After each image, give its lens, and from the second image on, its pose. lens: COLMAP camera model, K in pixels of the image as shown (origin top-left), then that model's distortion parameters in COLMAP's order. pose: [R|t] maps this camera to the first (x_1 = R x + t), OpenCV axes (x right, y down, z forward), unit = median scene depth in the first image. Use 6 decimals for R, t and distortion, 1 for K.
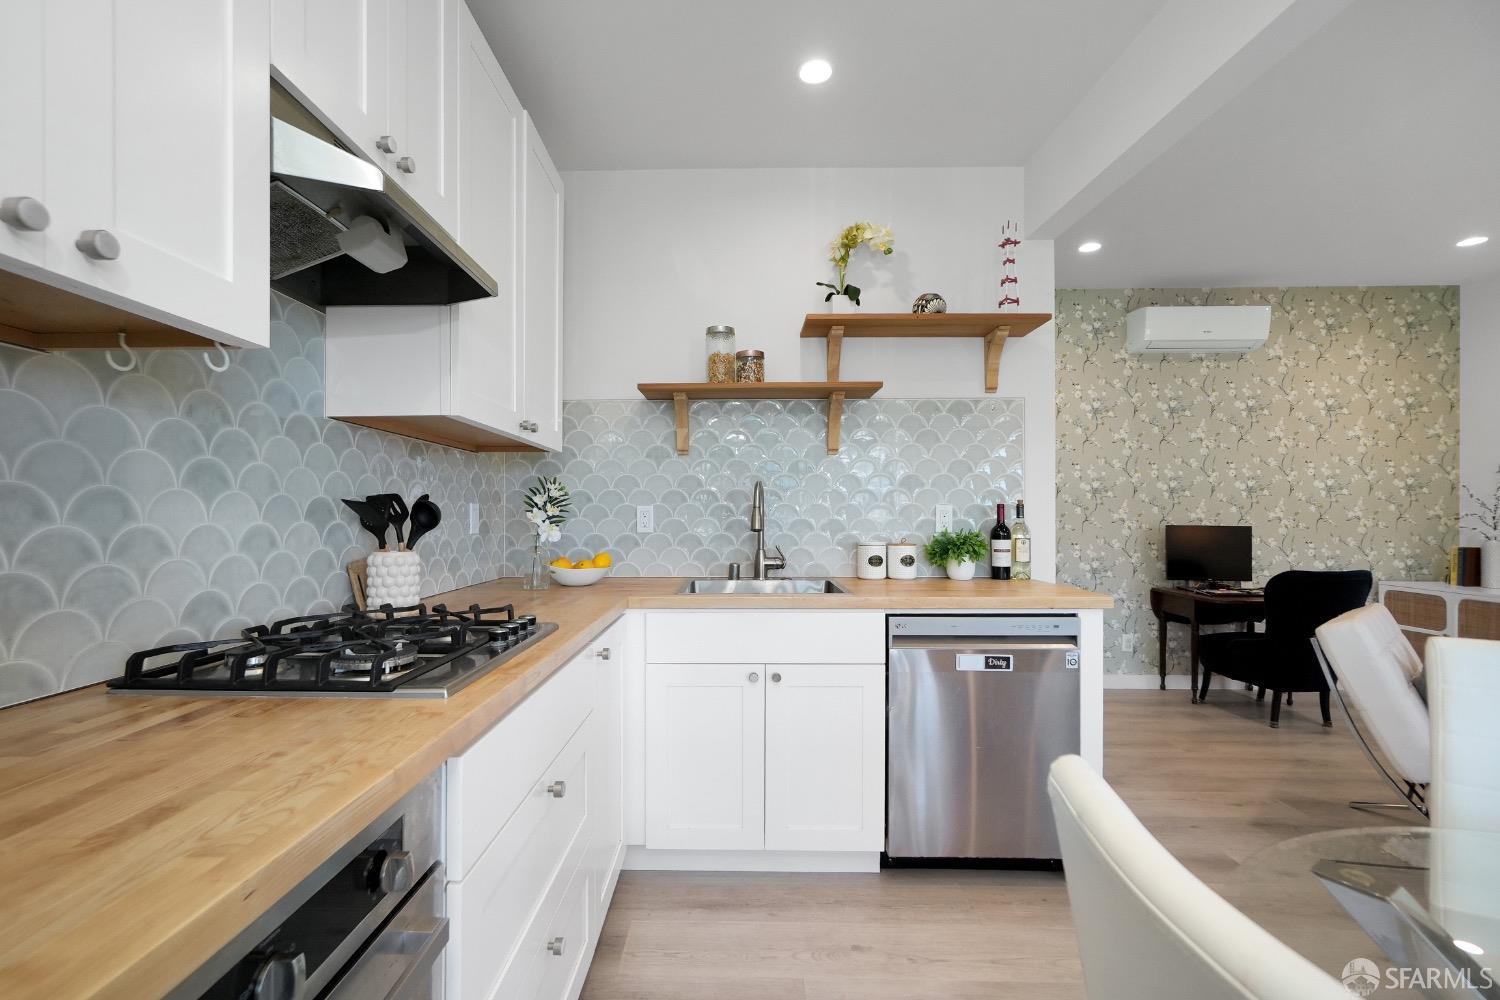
lens RADIAL K [[648.0, 0, 726.1], [0, 648.0, 514.0], [0, 0, 1]] dist [-0.001677, 0.001641]
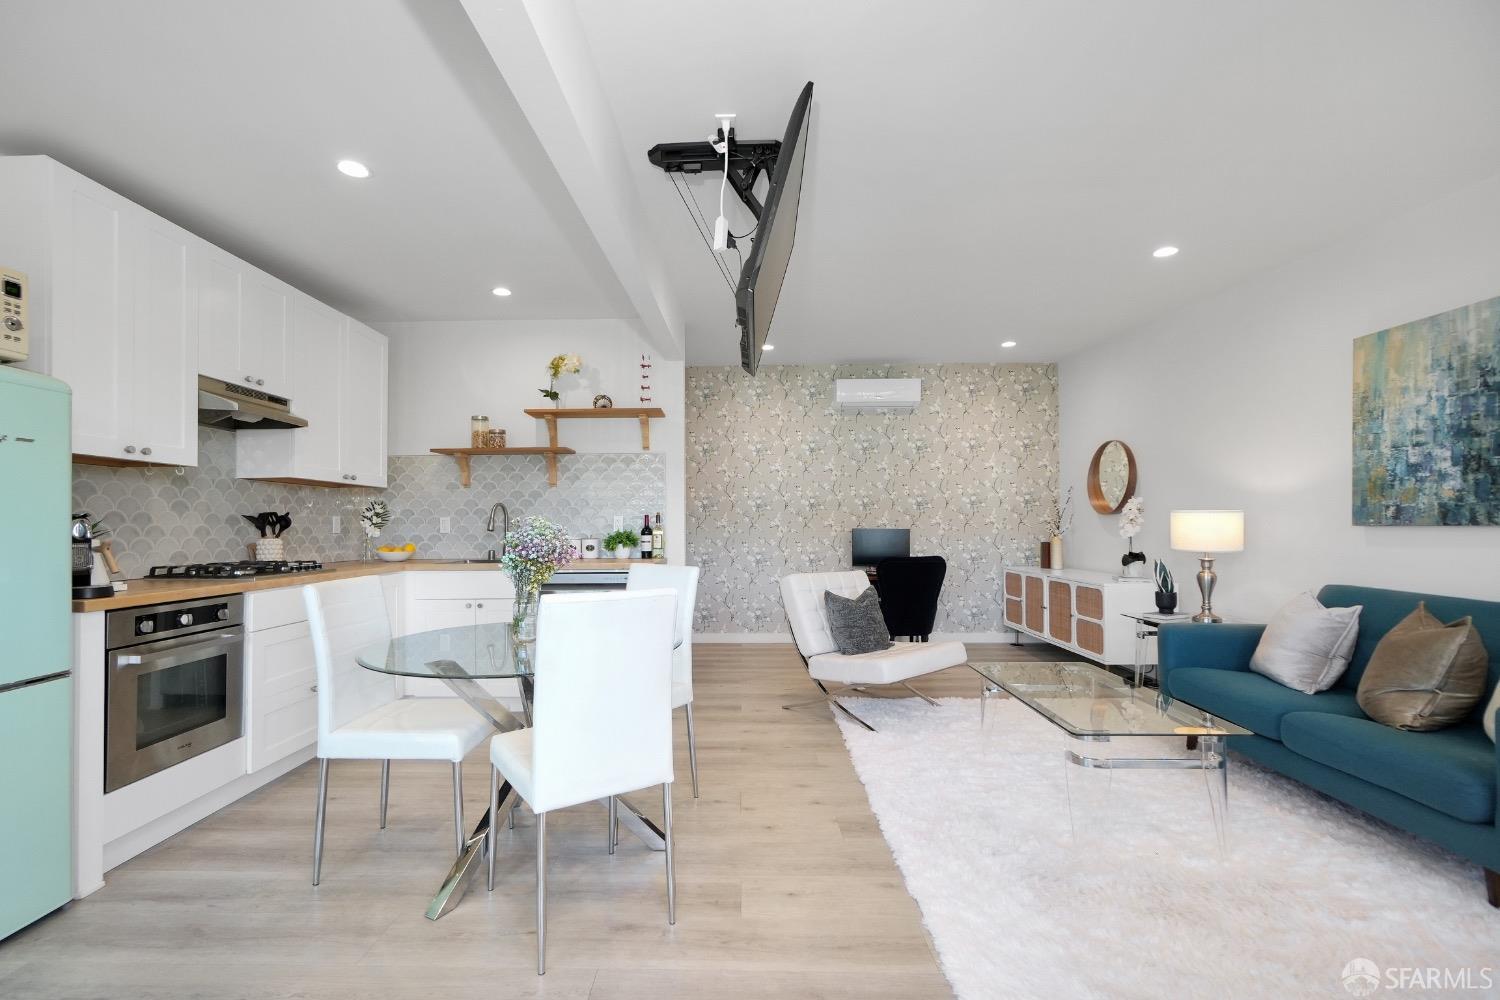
lens RADIAL K [[648.0, 0, 726.7], [0, 648.0, 519.0], [0, 0, 1]] dist [-0.001677, 0.001641]
pose [[0.999979, -0.006234, -0.001997, 0.618656], [0.006210, 0.999913, -0.011607, 0.016065], [0.002070, 0.011594, 0.999931, -0.705471]]
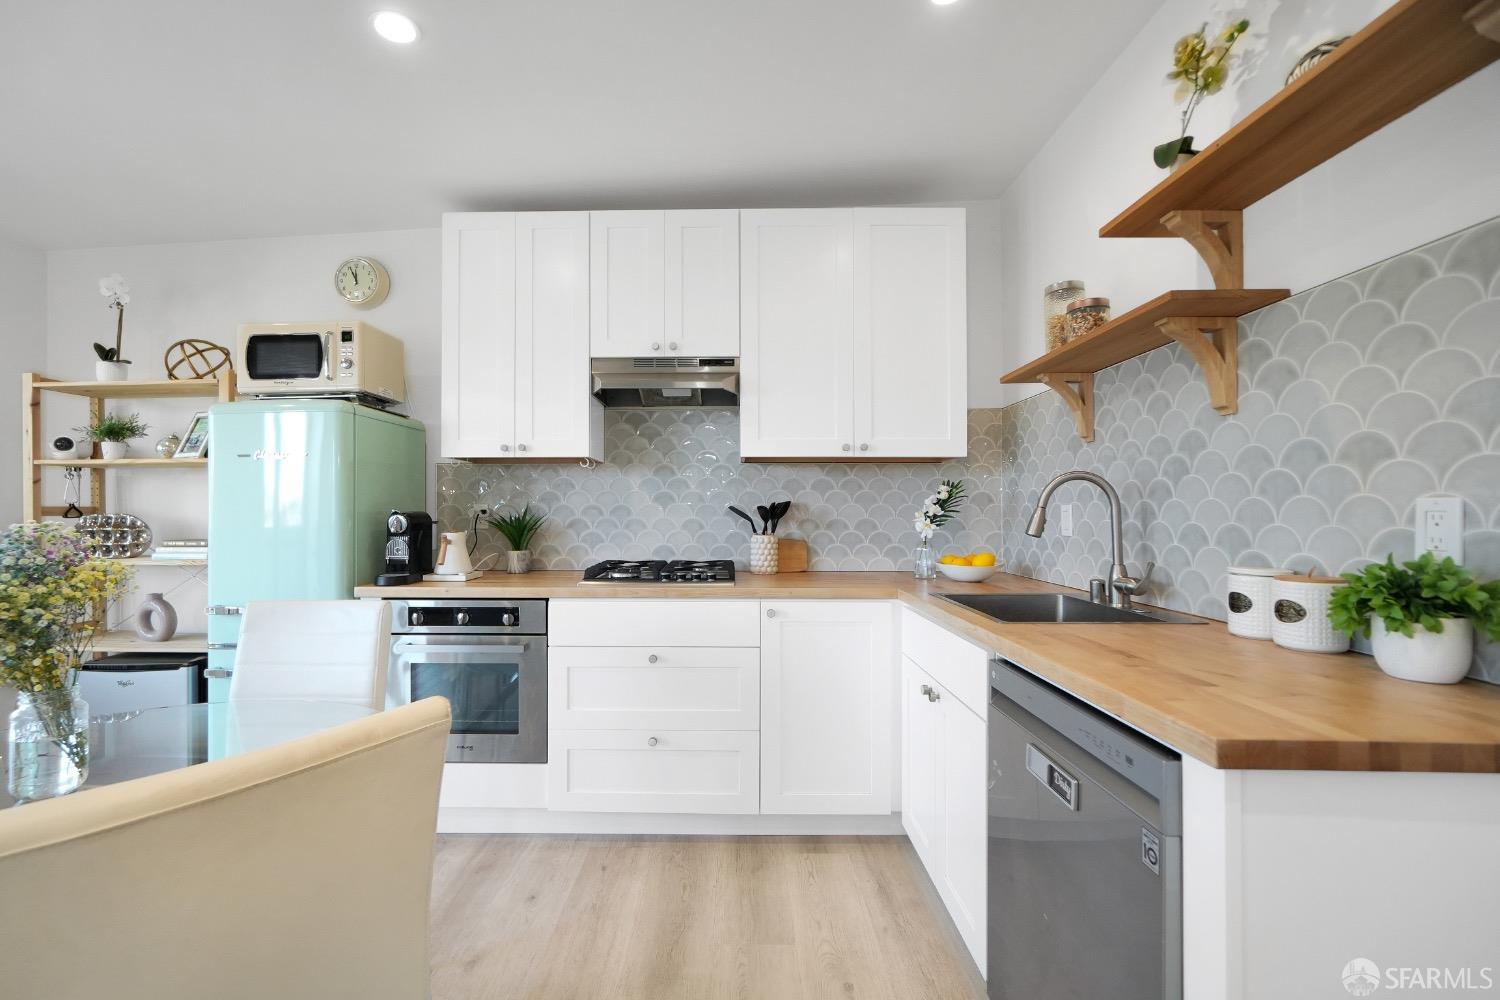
lens RADIAL K [[648.0, 0, 720.4], [0, 648.0, 502.7], [0, 0, 1]] dist [-0.001677, 0.001641]
pose [[0.002772, -0.012267, -0.999921, 0.739931], [-0.000737, 0.999924, -0.012269, -0.004402], [0.999996, 0.000771, 0.002763, 0.533416]]
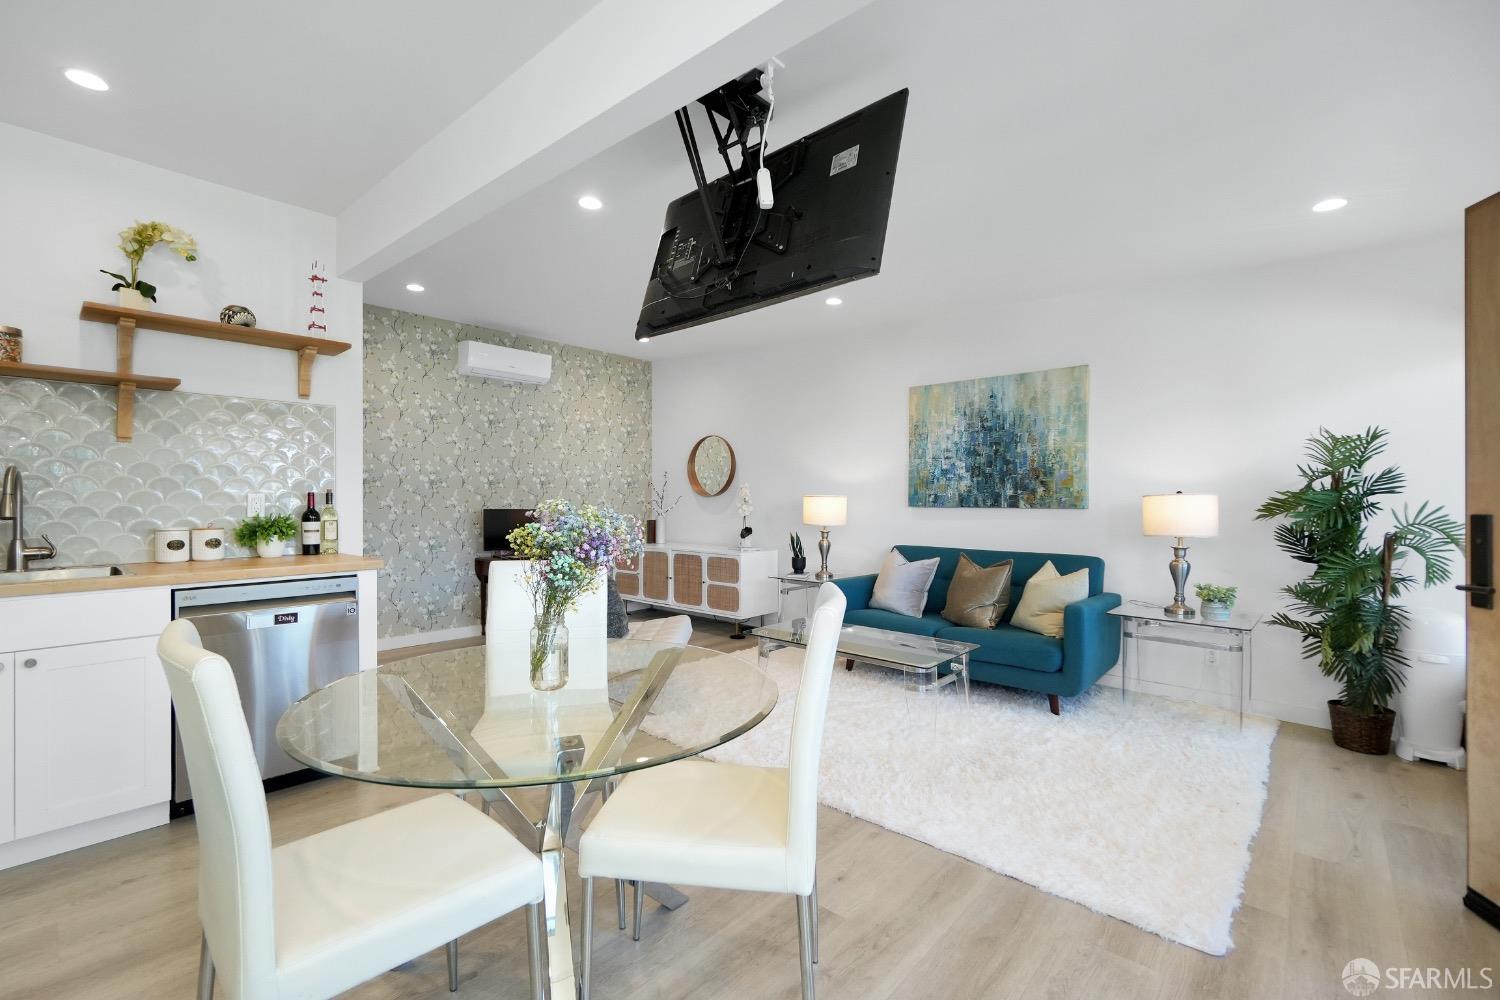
lens RADIAL K [[648.0, 0, 716.5], [0, 648.0, 497.0], [0, 0, 1]] dist [-0.001677, 0.001641]
pose [[0.670447, 0.002077, 0.741954, 0.034123], [0.003299, 0.999978, -0.005780, 0.002453], [-0.741950, 0.006323, 0.670426, -0.354409]]
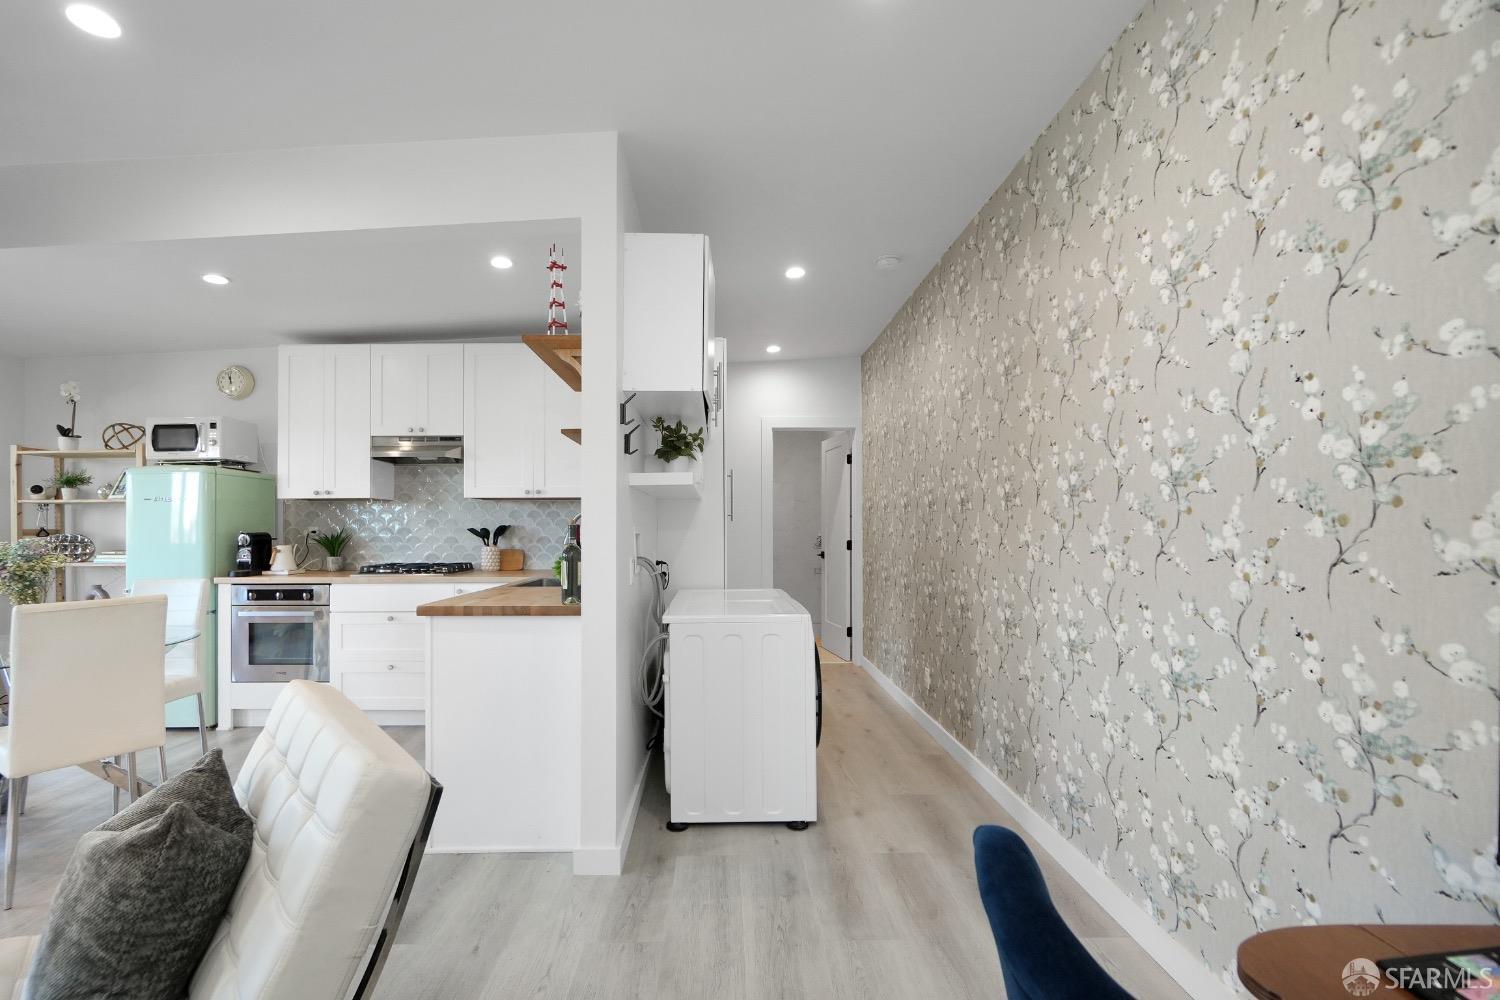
lens RADIAL K [[648.0, 0, 718.5], [0, 648.0, 519.1], [0, 0, 1]] dist [-0.001677, 0.001641]
pose [[0.021959, -0.015629, -0.999637, 1.357690], [0.001342, 0.999877, -0.015603, -0.007961], [0.999758, -0.000999, 0.021977, 1.153624]]
